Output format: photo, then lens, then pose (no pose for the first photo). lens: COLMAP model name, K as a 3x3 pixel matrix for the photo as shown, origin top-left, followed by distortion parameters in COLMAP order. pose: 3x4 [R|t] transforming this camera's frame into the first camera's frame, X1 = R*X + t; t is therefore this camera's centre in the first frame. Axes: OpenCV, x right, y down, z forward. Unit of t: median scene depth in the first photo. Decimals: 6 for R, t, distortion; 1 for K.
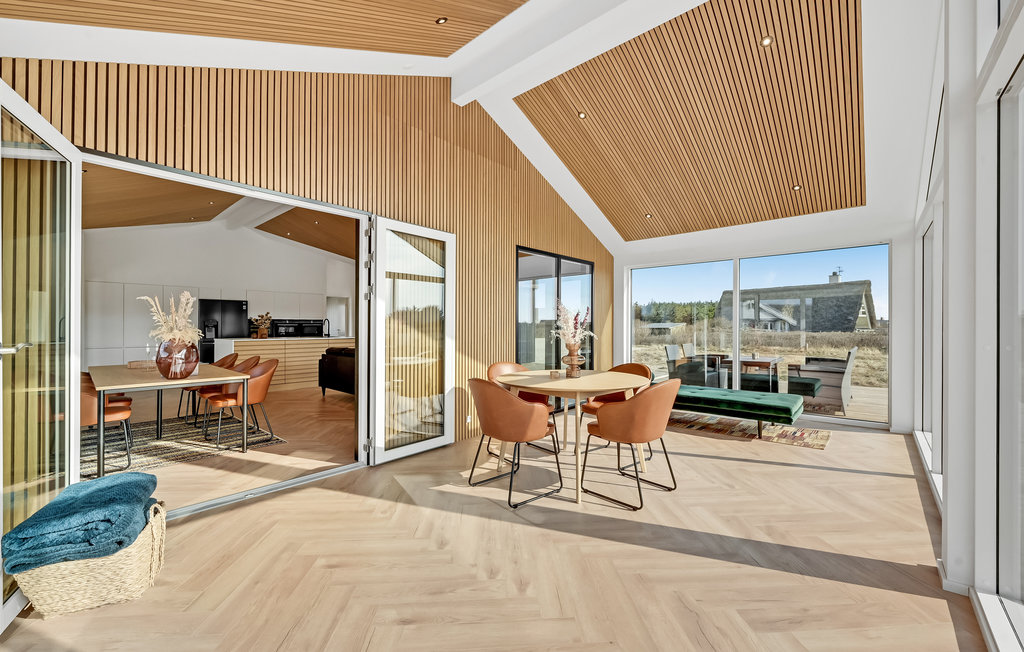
lens RADIAL K [[402.1, 0, 529.0], [0, 402.1, 325.9], [0, 0, 1]] dist [0.006717, -0.000006]
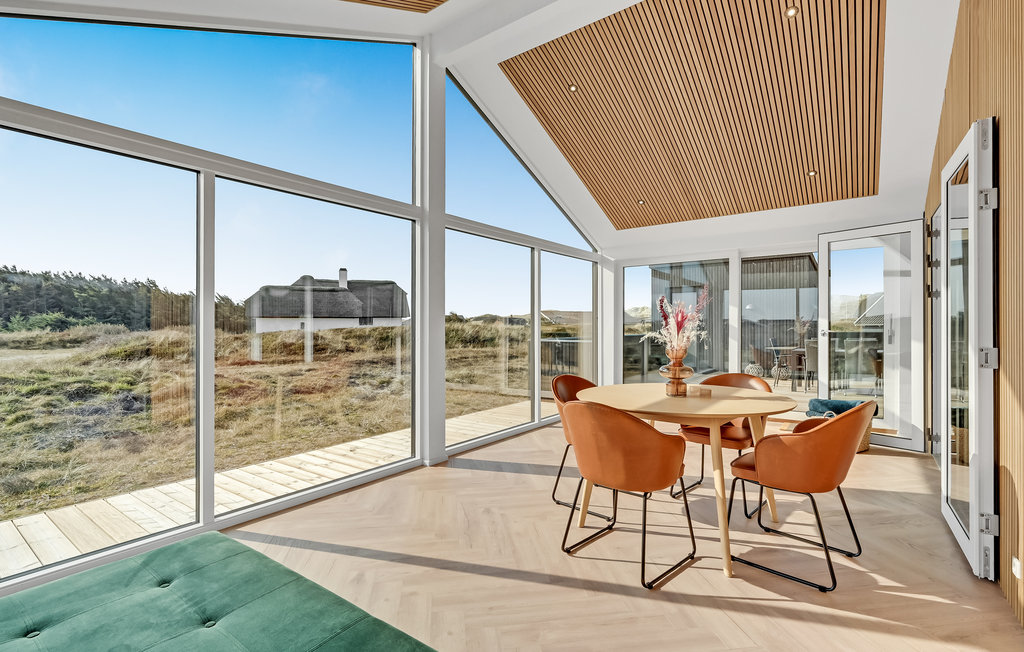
lens RADIAL K [[450.8, 0, 534.1], [0, 450.8, 310.3], [0, 0, 1]] dist [-0.001553, -0.000286]
pose [[-0.994627, 0.006978, -0.103290, 0.508980], [0.011540, 0.998981, -0.043631, 0.008121], [0.102880, -0.044589, -0.993694, 2.046383]]
